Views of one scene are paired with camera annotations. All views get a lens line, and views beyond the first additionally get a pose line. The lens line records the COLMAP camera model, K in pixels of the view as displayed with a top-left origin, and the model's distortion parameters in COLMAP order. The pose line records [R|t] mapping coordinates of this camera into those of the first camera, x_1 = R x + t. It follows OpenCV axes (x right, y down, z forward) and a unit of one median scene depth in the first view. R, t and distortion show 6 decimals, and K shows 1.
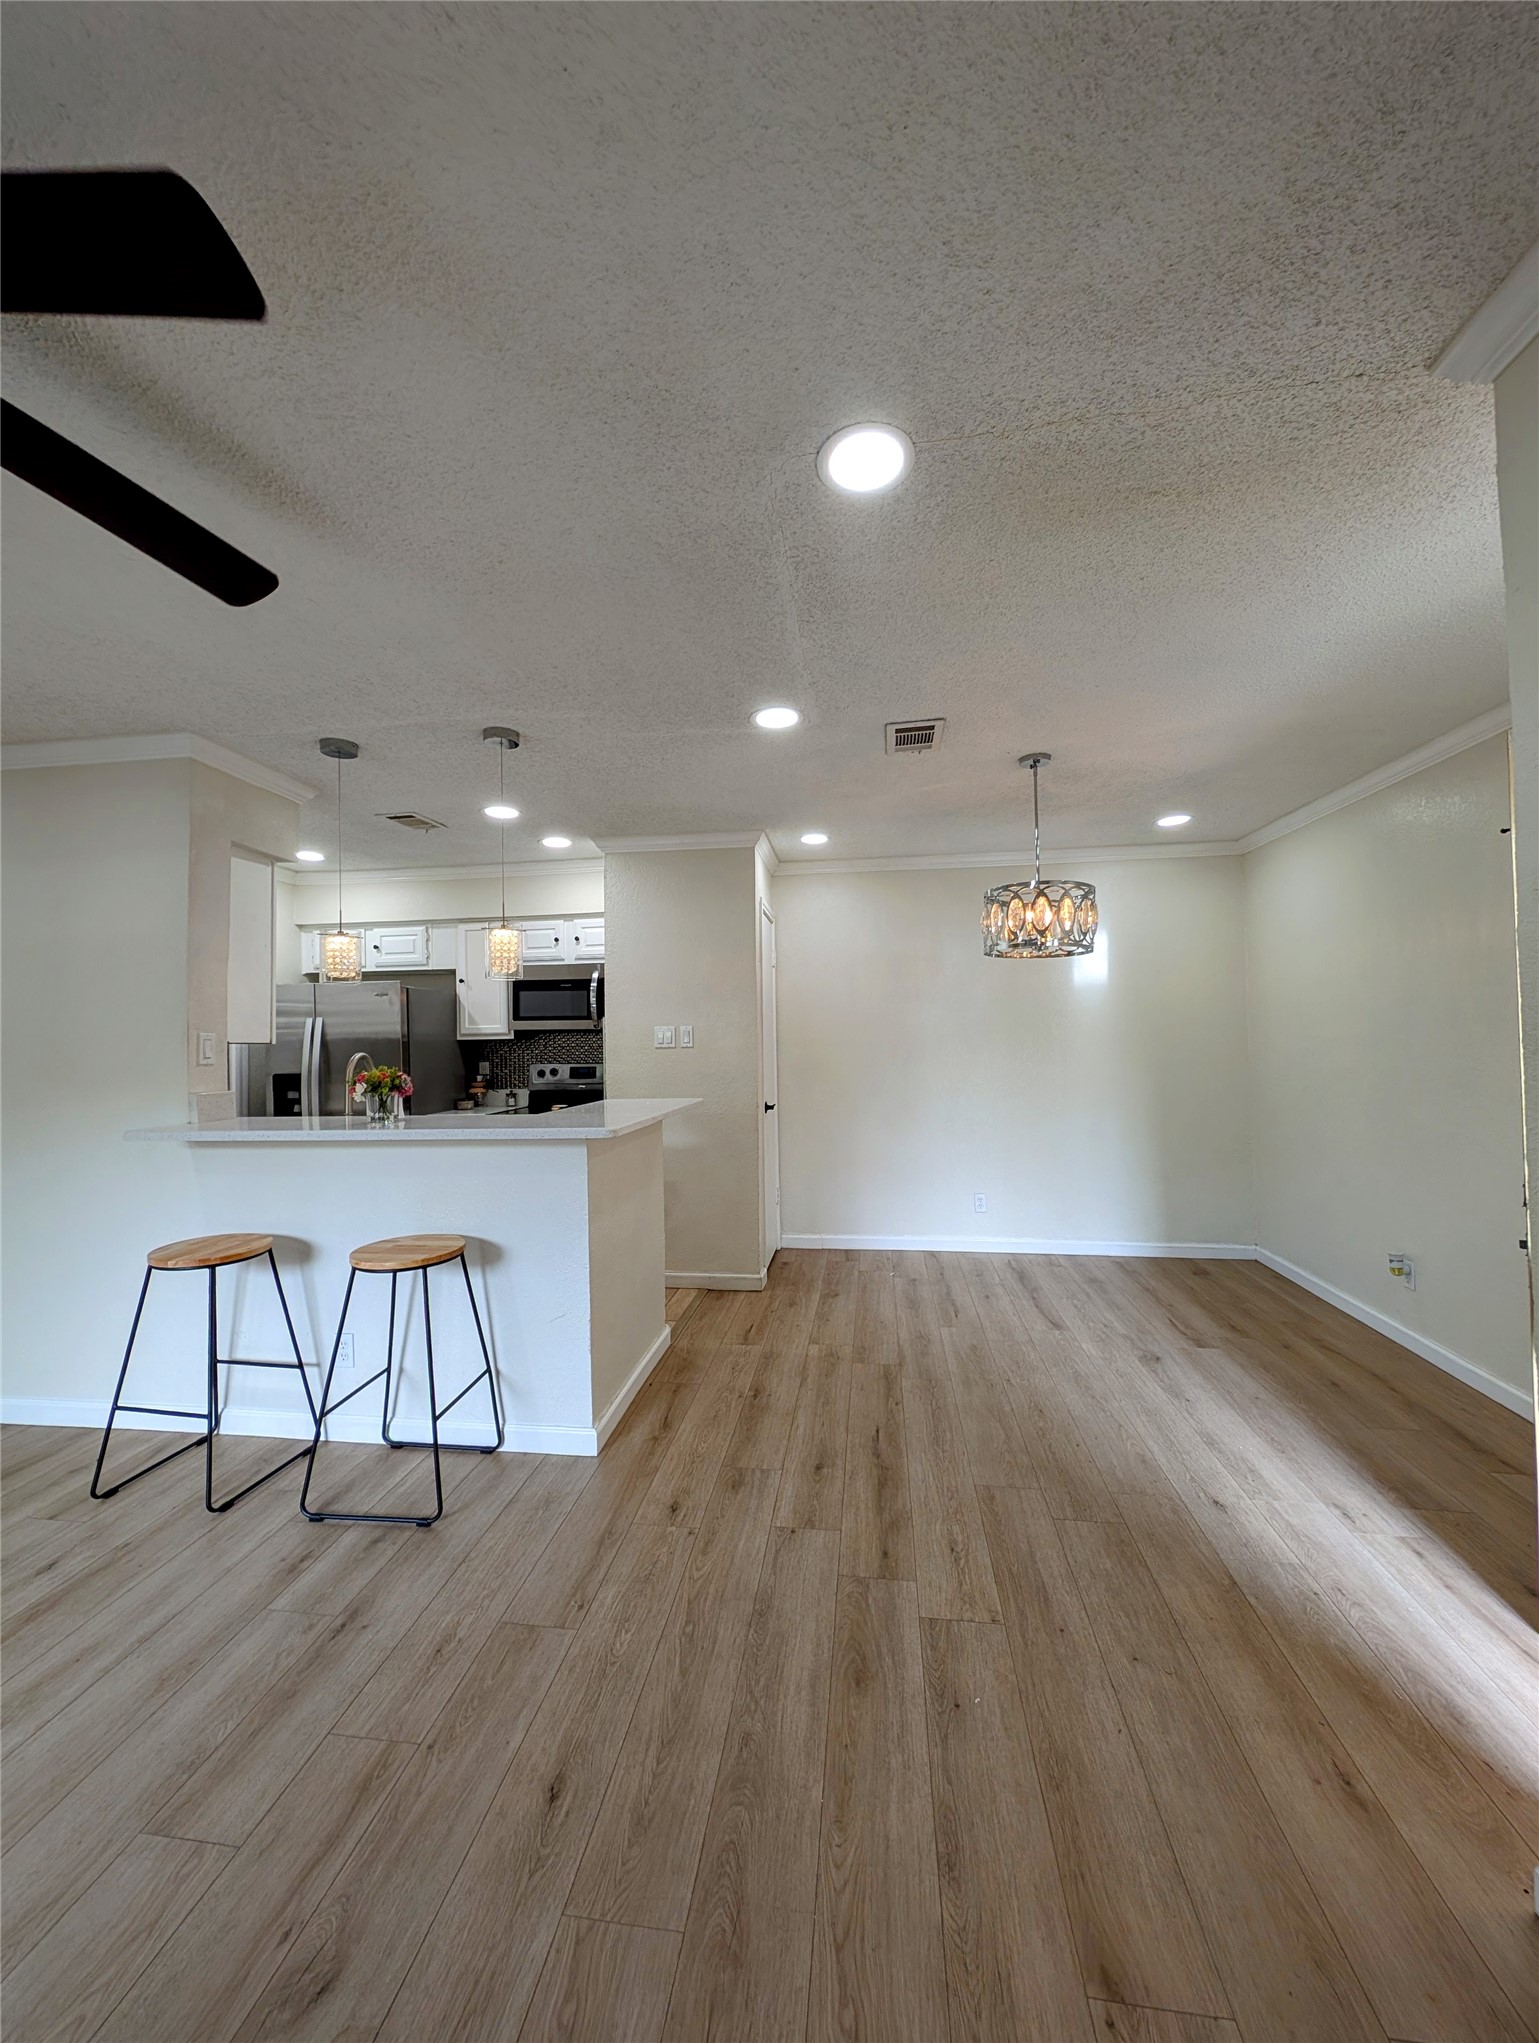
lens RADIAL K [[766.6, 0, 762.6], [0, 766.6, 1028.3], [0, 0, 1]] dist [0.002034, -0.002214]
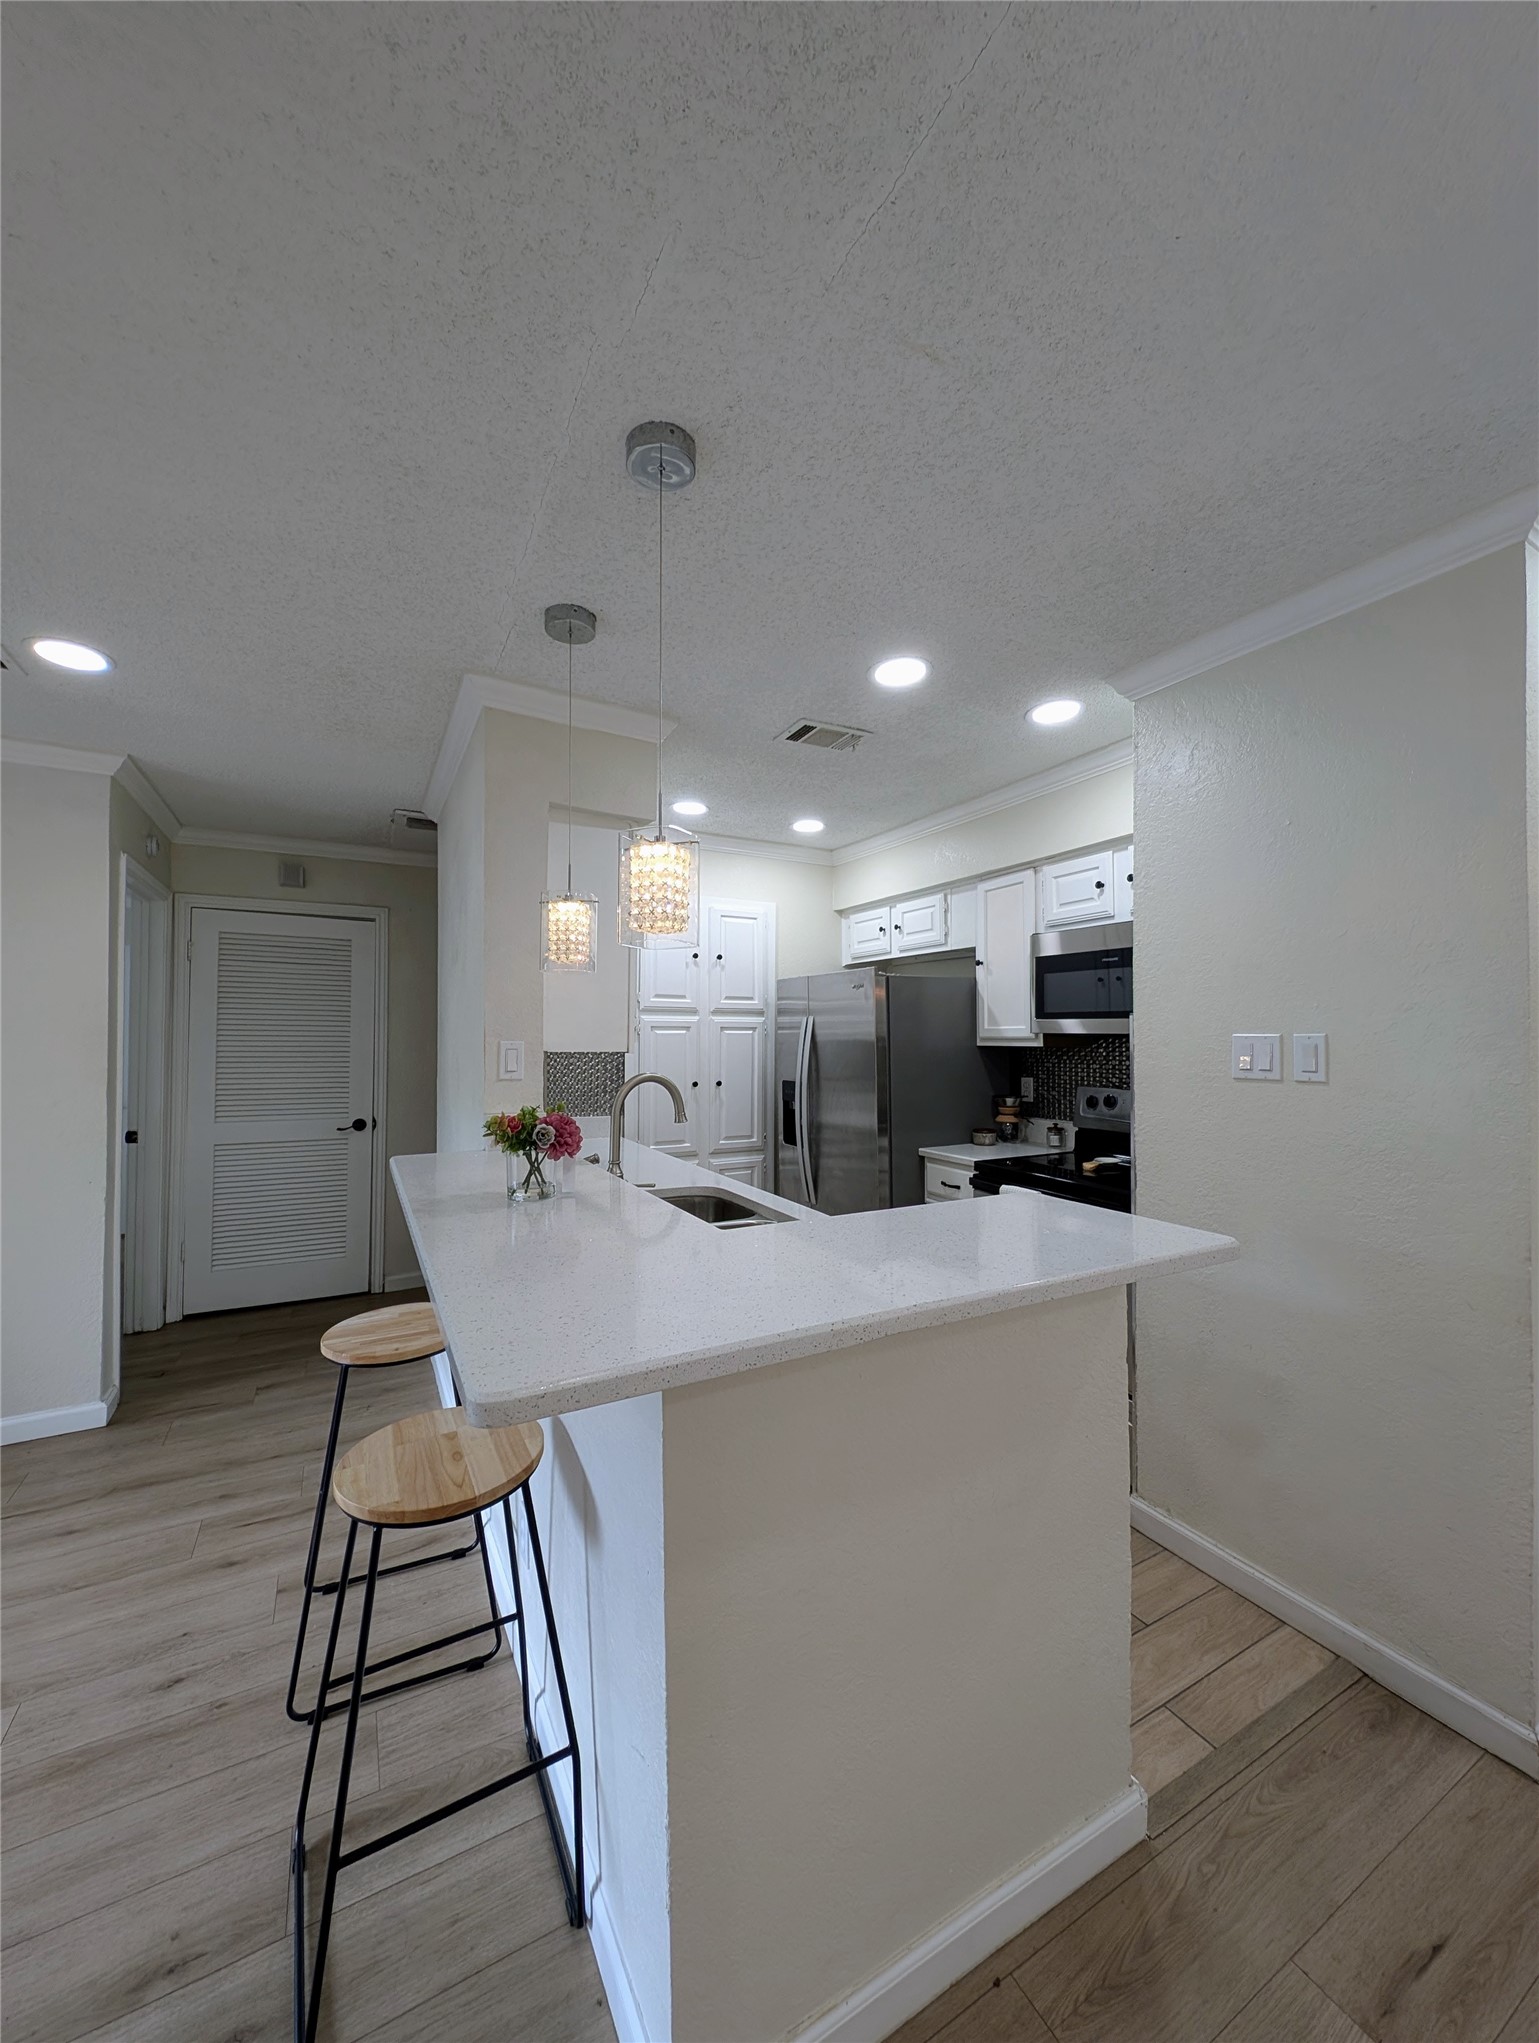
lens RADIAL K [[766.6, 0, 769.3], [0, 766.6, 1022.2], [0, 0, 1]] dist [0.002034, -0.002214]
pose [[0.605765, 0.001123, -0.795643, 0.059171], [0.001486, 0.999996, 0.002542, -0.010066], [0.795642, -0.002723, 0.605761, 0.460240]]
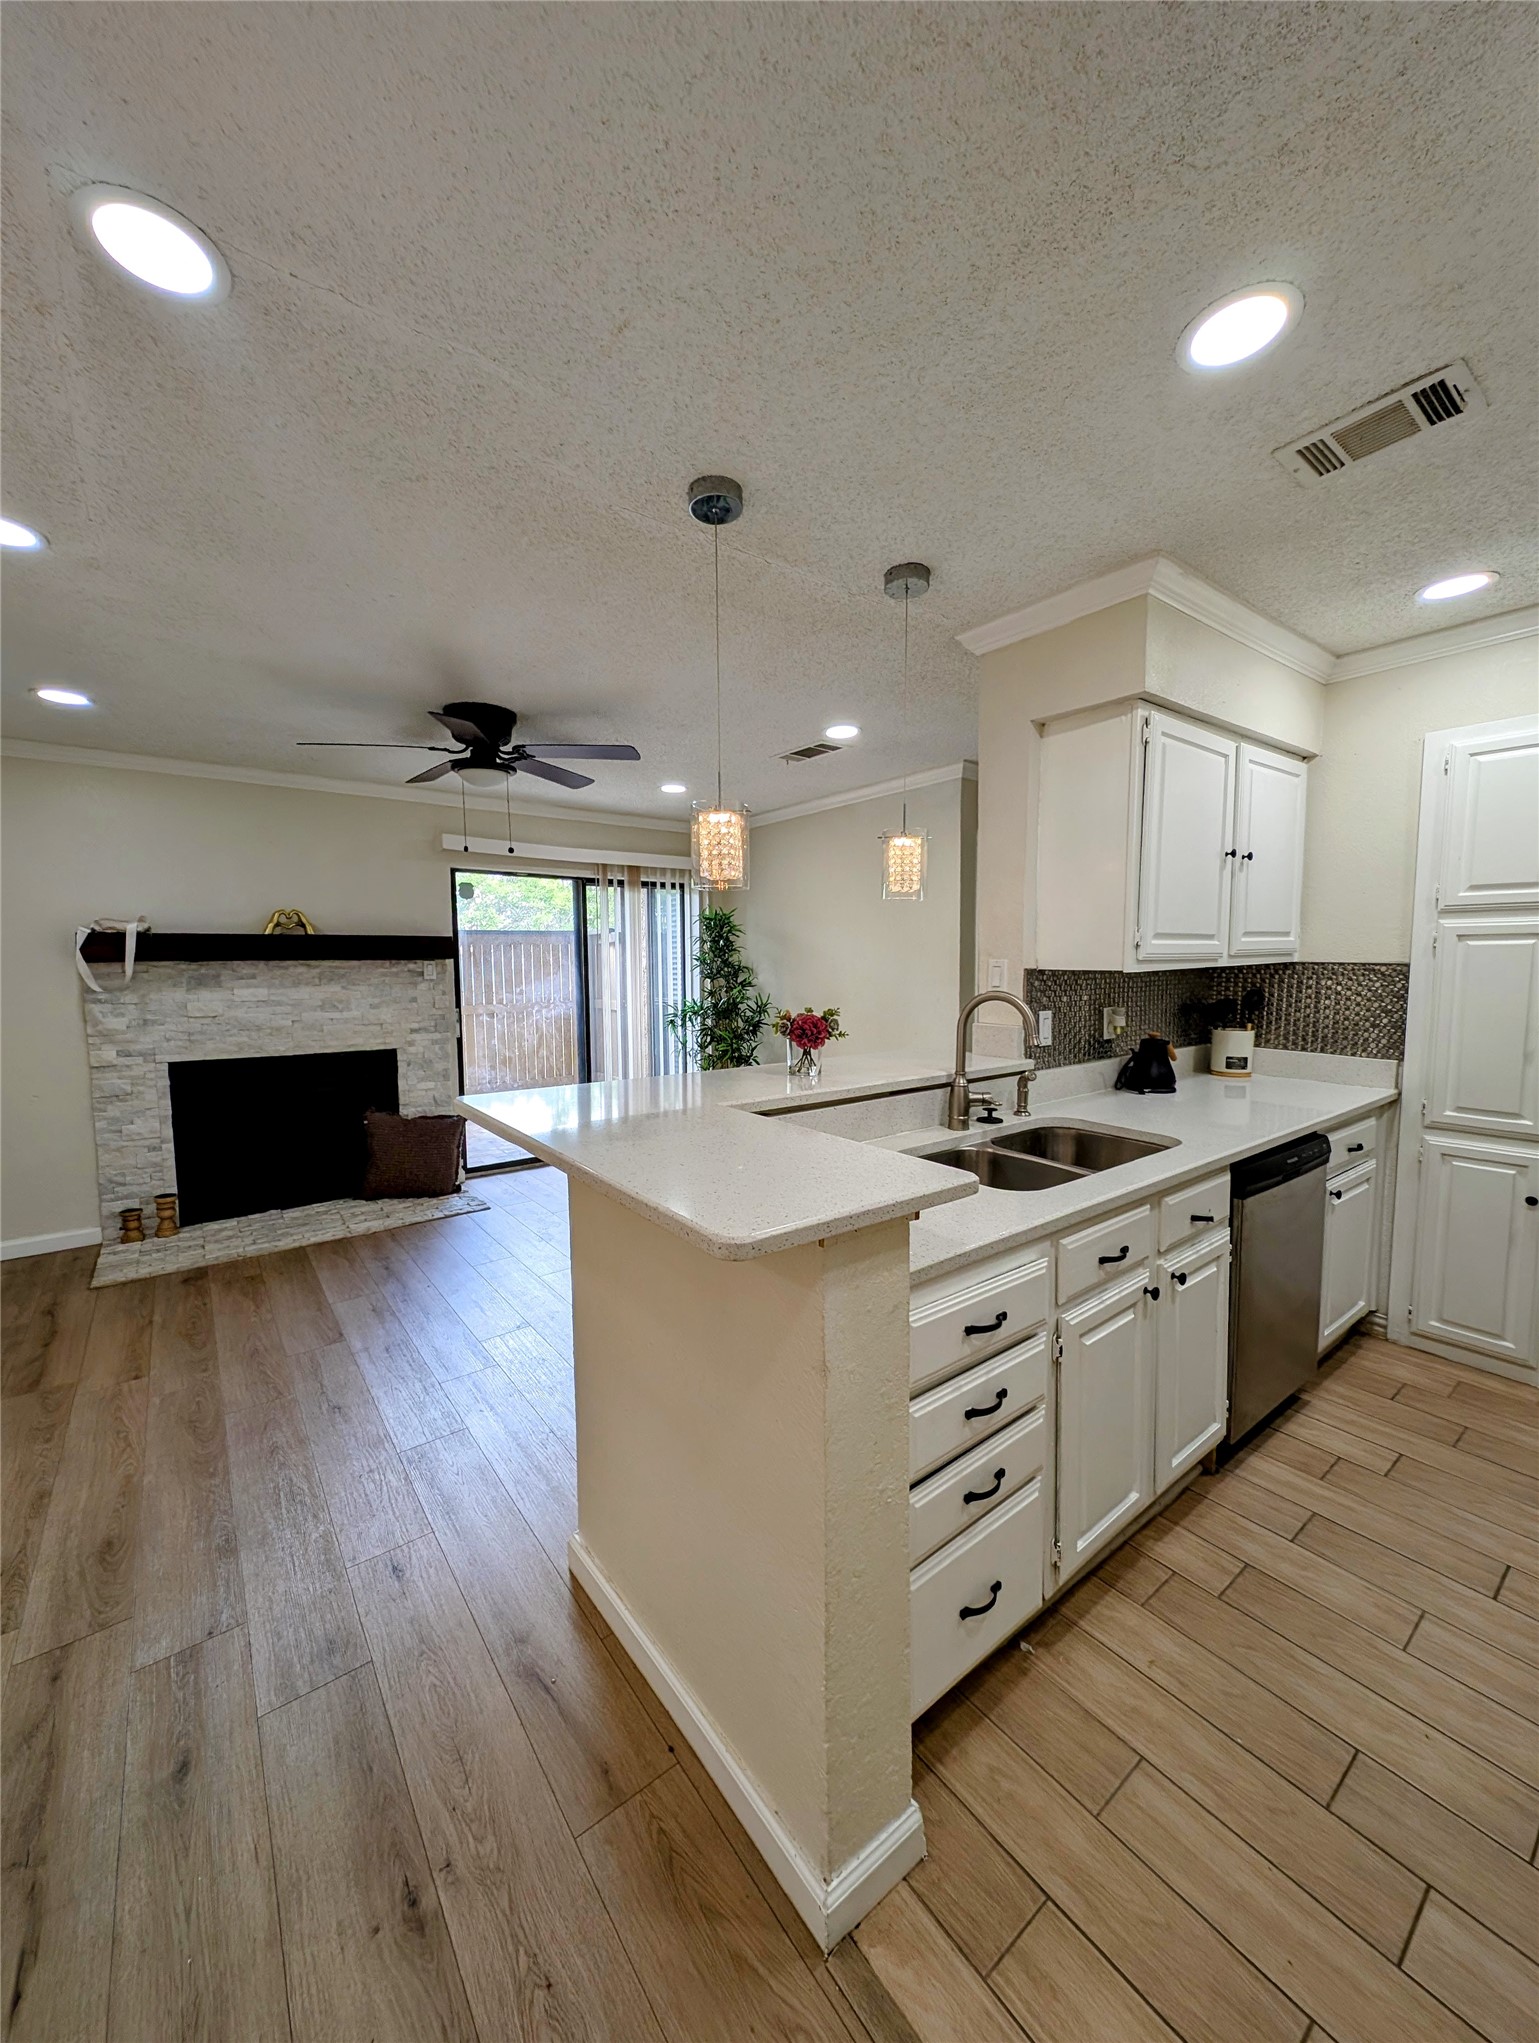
lens RADIAL K [[766.6, 0, 764.5], [0, 766.6, 1023.5], [0, 0, 1]] dist [0.002034, -0.002214]
pose [[-0.696869, 0.080822, -0.712630, 0.071329], [0.031942, 0.996142, 0.081741, -0.000839], [0.716487, 0.034200, -0.696762, 0.909634]]
